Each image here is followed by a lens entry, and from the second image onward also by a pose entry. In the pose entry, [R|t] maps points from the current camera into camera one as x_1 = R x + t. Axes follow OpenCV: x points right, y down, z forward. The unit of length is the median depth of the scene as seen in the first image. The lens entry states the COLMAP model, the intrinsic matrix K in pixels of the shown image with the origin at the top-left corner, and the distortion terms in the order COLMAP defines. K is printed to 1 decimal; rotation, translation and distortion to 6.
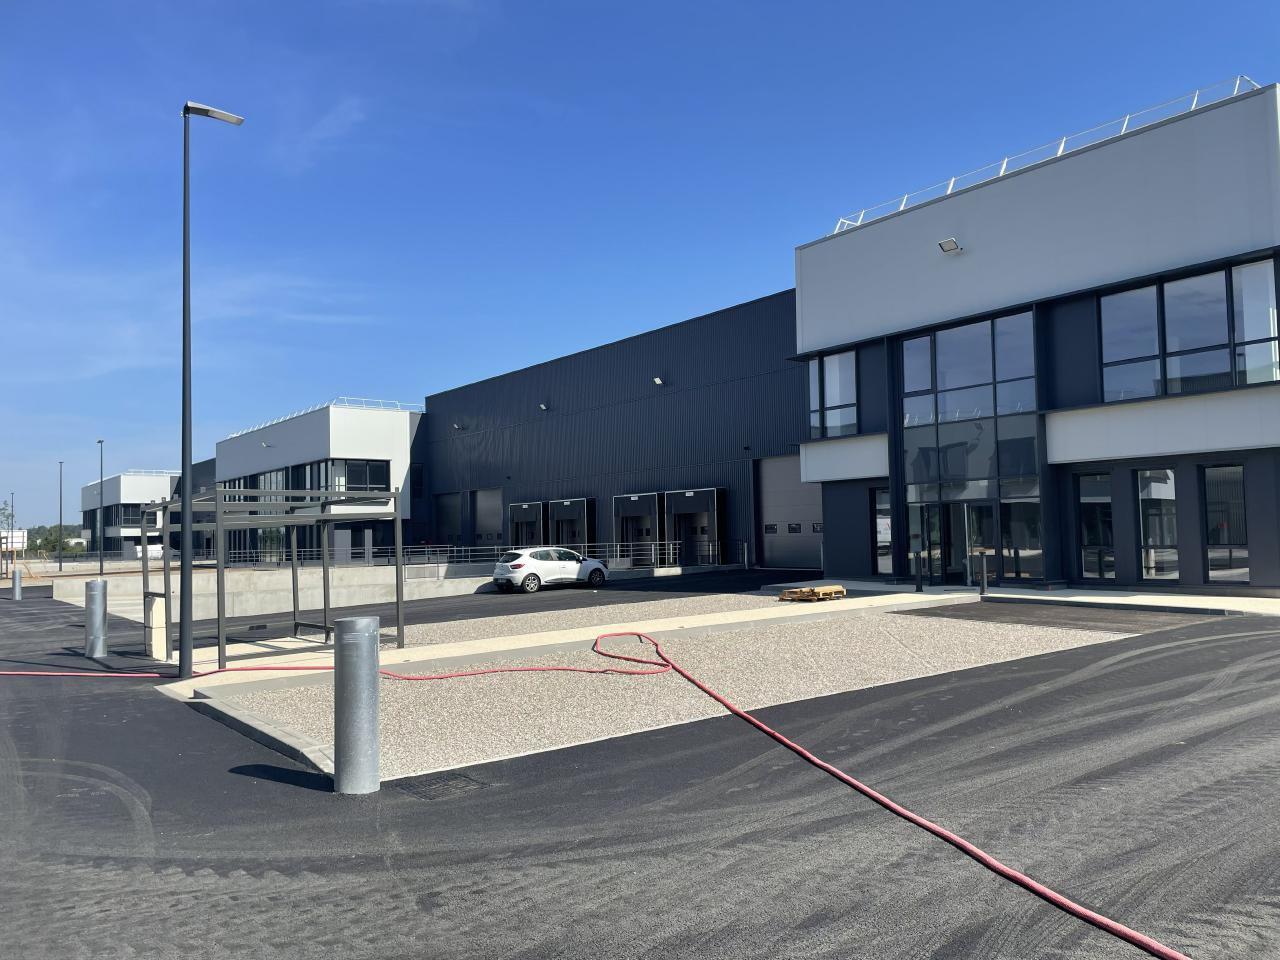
lens RADIAL K [[968.1, 0, 640.0], [0, 968.1, 480.0], [0, 0, 1]] dist [0.101764, -0.140021]
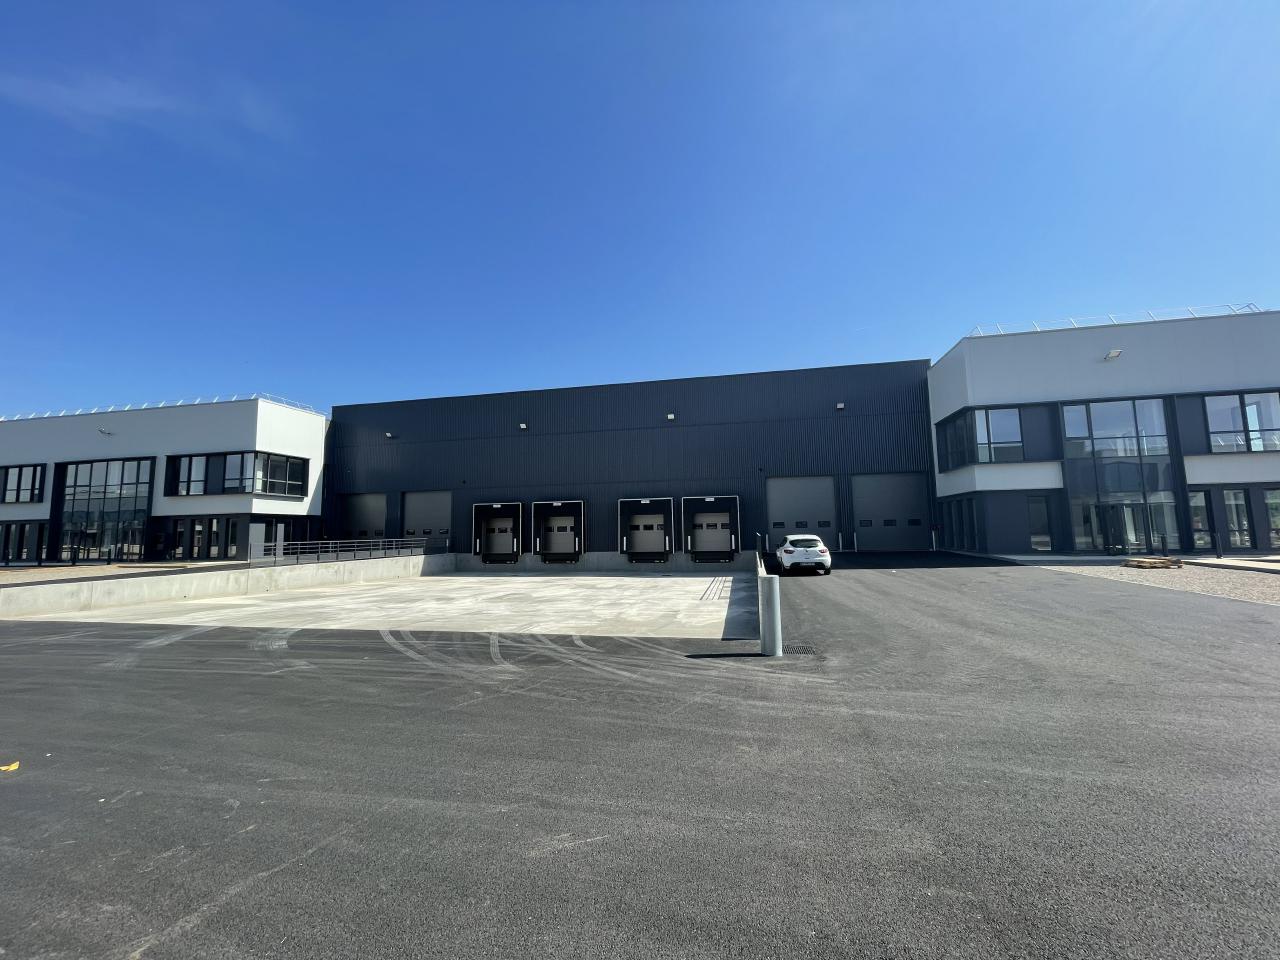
lens RADIAL K [[514.8, 0, 640.0], [0, 514.8, 480.0], [0, 0, 1]] dist [-0.000297, 0.000012]
pose [[0.758720, 0.073339, 0.647275, -0.936623], [-0.036674, 0.996875, -0.069962, 0.077262], [-0.650384, 0.029343, 0.759039, 0.926924]]
